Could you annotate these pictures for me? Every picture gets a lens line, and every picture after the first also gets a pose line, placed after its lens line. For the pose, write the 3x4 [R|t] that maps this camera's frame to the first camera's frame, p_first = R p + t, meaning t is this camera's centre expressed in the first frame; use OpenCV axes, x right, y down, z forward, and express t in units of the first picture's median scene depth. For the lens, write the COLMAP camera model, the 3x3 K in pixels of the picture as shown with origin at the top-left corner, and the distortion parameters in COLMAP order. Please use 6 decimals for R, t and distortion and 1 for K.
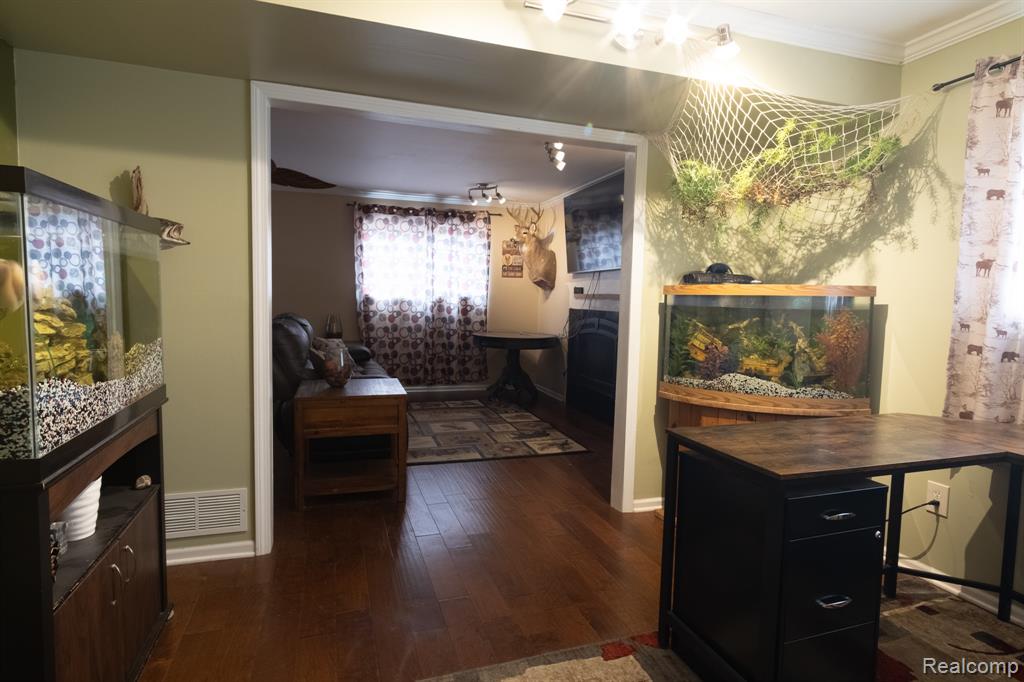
lens RADIAL K [[546.6, 0, 516.3], [0, 546.6, 335.6], [0, 0, 1]] dist [0.006849, 0.002886]
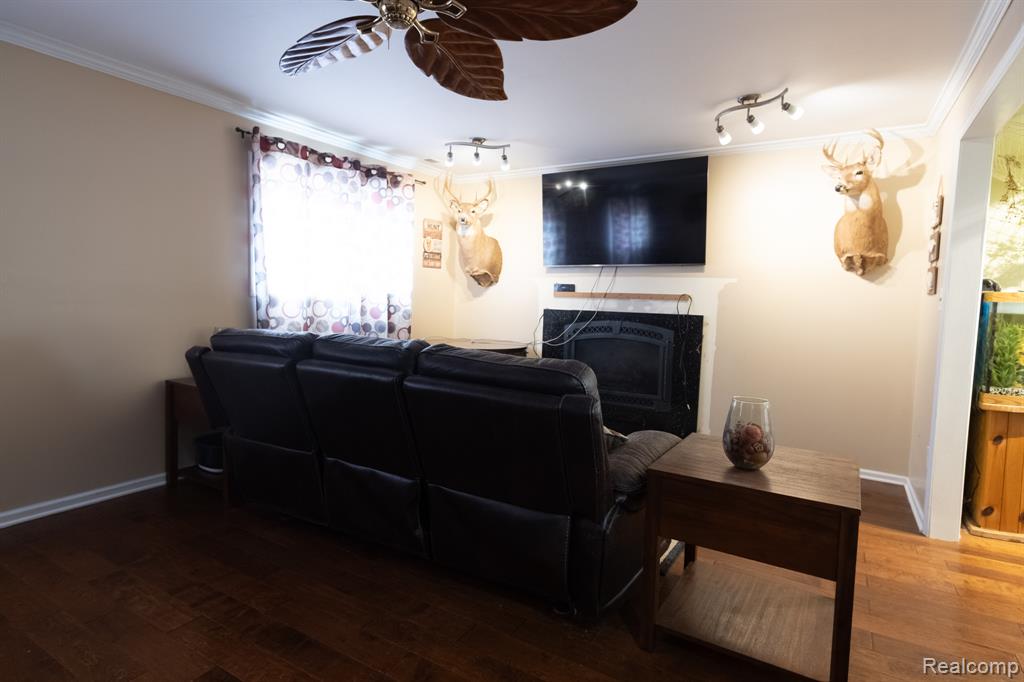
lens RADIAL K [[546.6, 0, 516.3], [0, 546.6, 335.6], [0, 0, 1]] dist [0.006849, 0.002886]
pose [[0.759145, -0.046909, 0.649230, -0.446211], [0.035280, 0.998899, 0.030921, -0.034205], [-0.649965, -0.000568, 0.759964, 0.371096]]
